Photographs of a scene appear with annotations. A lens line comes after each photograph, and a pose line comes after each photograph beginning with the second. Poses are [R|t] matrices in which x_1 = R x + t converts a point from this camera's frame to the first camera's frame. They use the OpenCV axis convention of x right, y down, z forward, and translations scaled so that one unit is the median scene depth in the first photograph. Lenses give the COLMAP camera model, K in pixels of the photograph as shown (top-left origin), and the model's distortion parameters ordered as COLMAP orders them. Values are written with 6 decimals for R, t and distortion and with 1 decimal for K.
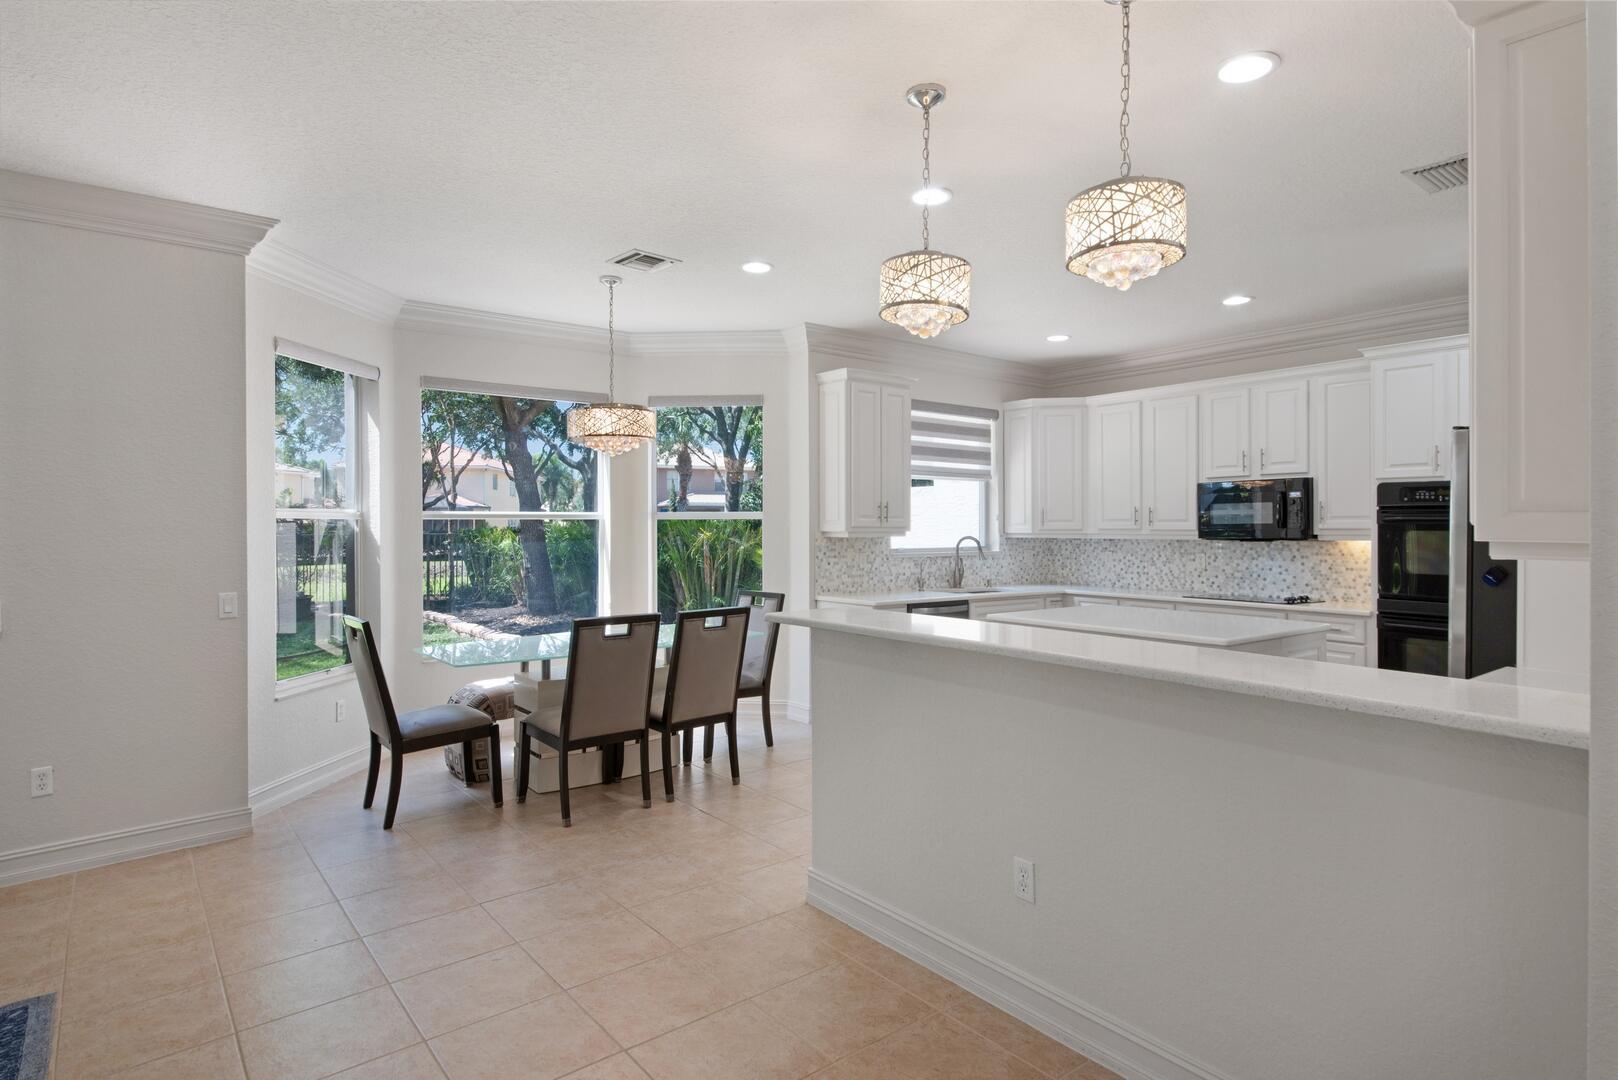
lens RADIAL K [[875.2, 0, 813.1], [0, 875.2, 529.8], [0, 0, 1]] dist [0.014629, -0.000415]
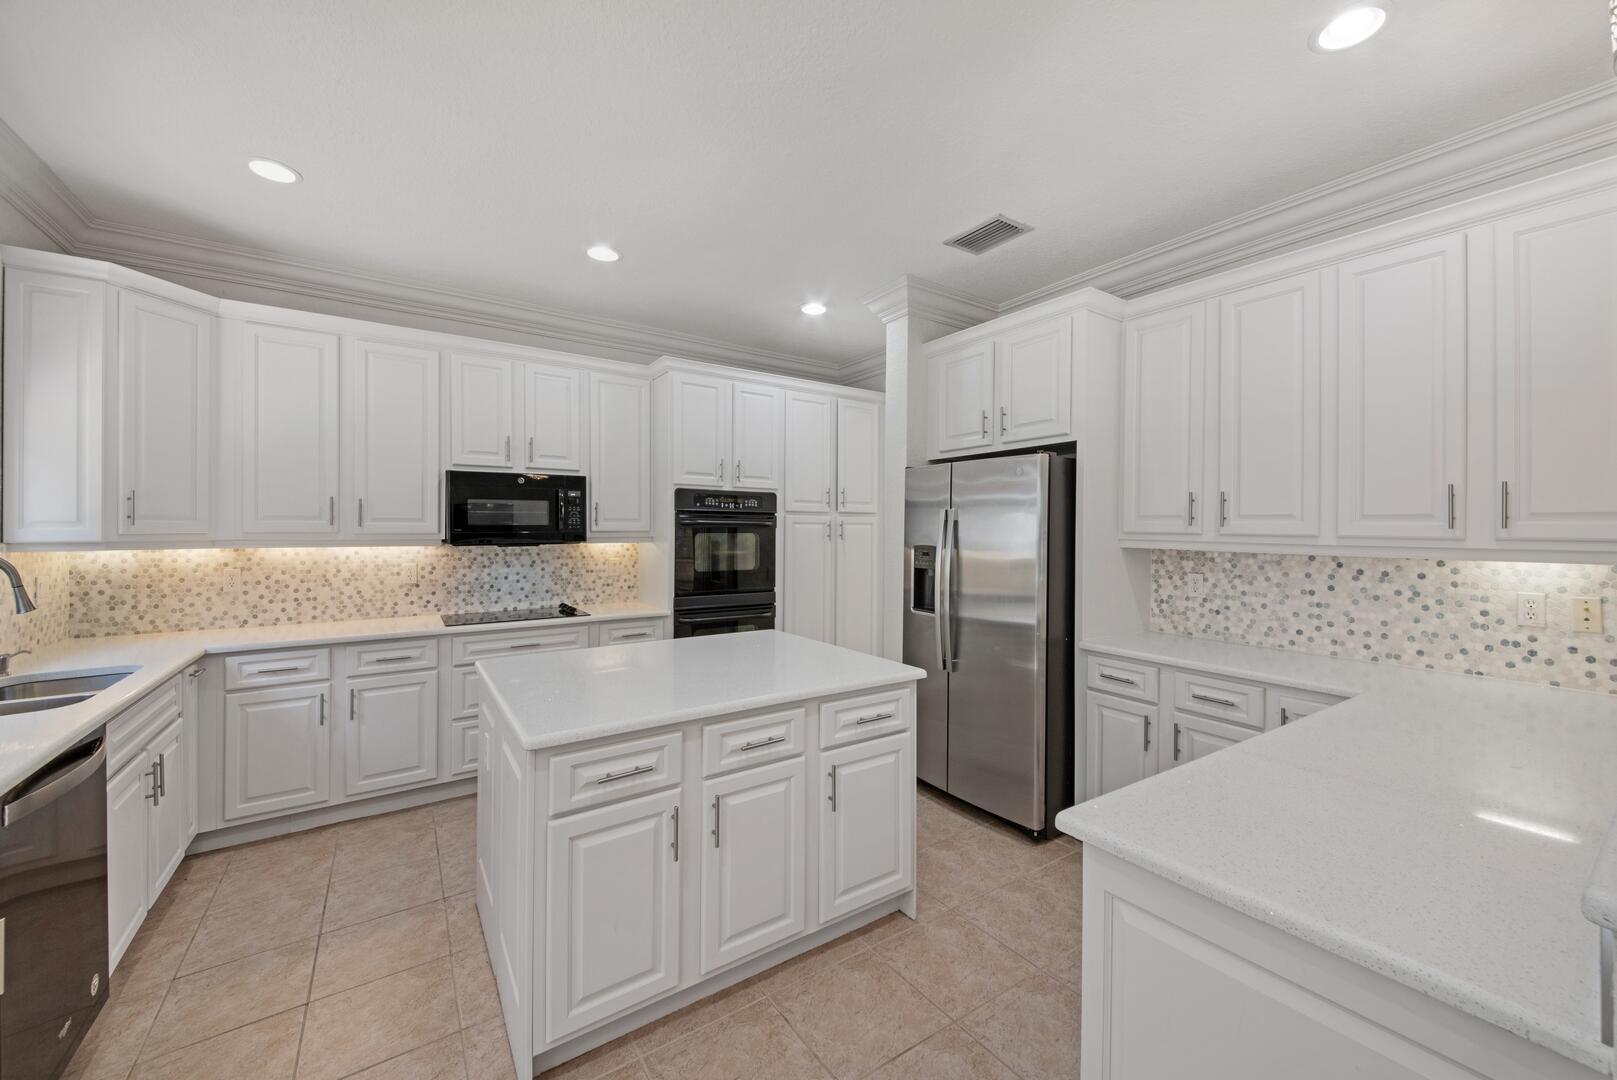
lens RADIAL K [[637.4, 0, 835.6], [0, 637.4, 522.5], [0, 0, 1]] dist [0.006414, -0.003306]
pose [[0.082606, 0.002768, 0.996578, -0.088454], [-0.002483, 0.999994, -0.002572, -0.009535], [-0.996579, -0.002262, 0.082613, 0.646147]]
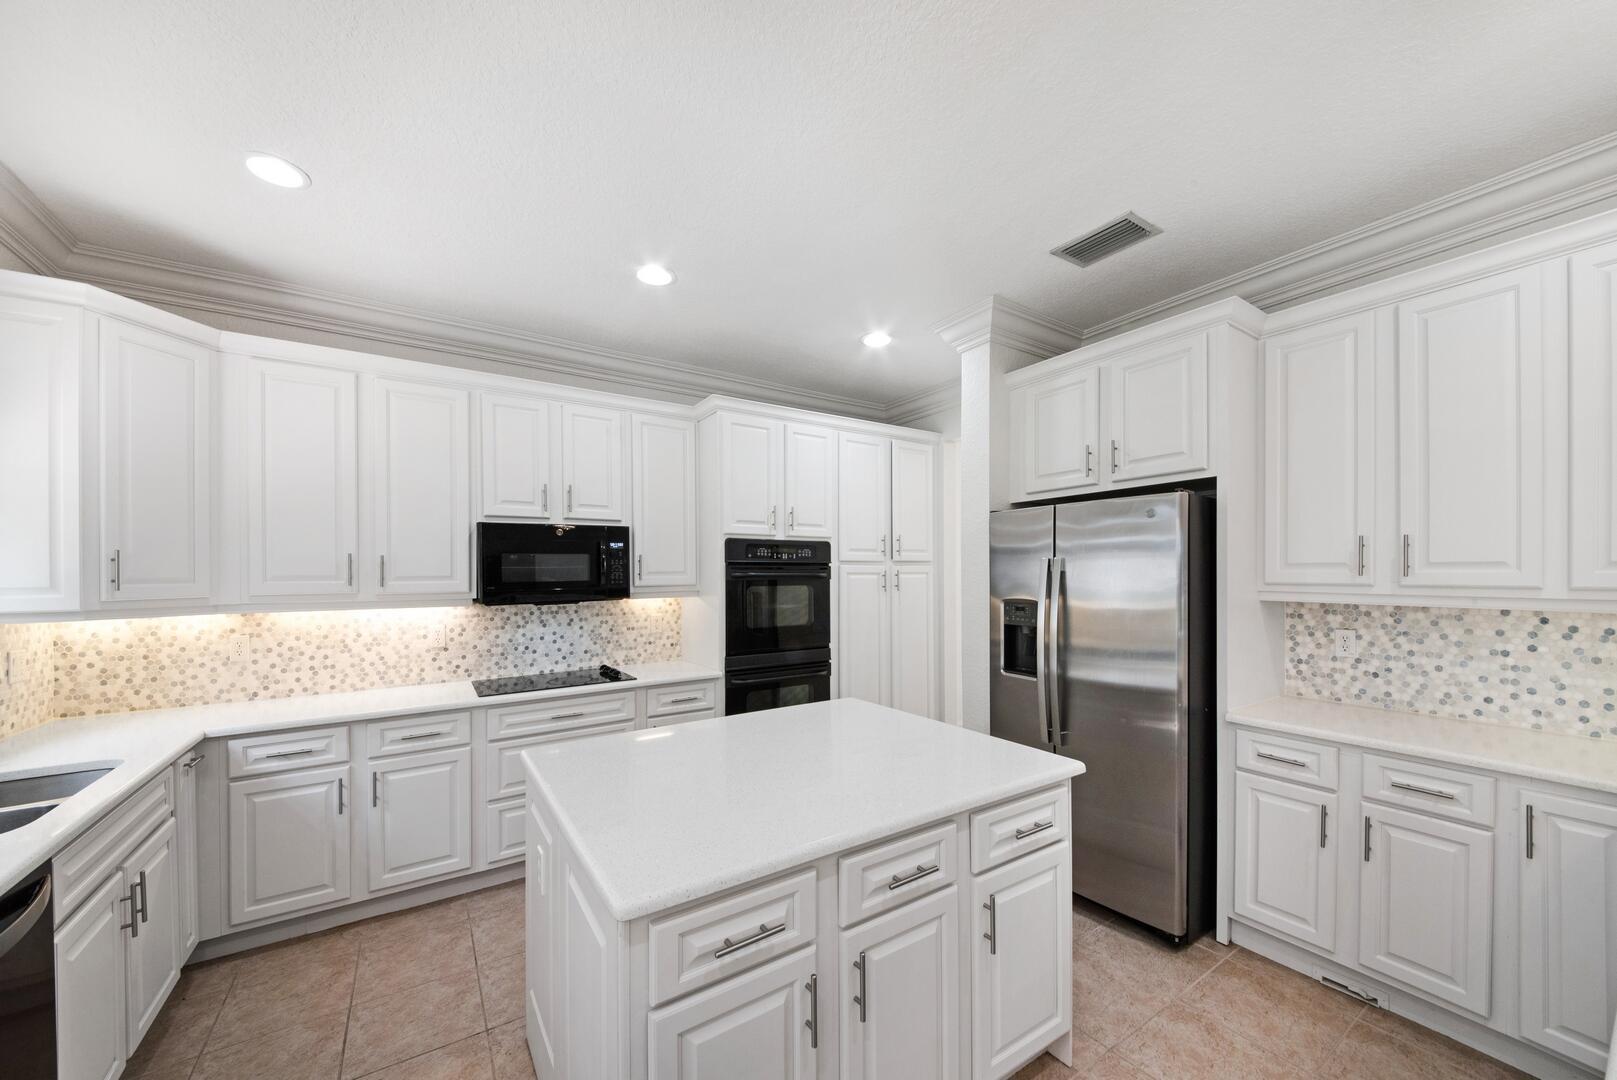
lens RADIAL K [[614.6, 0, 838.5], [0, 614.6, 567.4], [0, 0, 1]] dist [-0.004267, -0.002396]
pose [[0.085649, 0.001609, 0.996324, -0.009393], [0.008920, 0.999957, -0.002382, -0.015903], [-0.996285, 0.009091, 0.085631, 0.712626]]
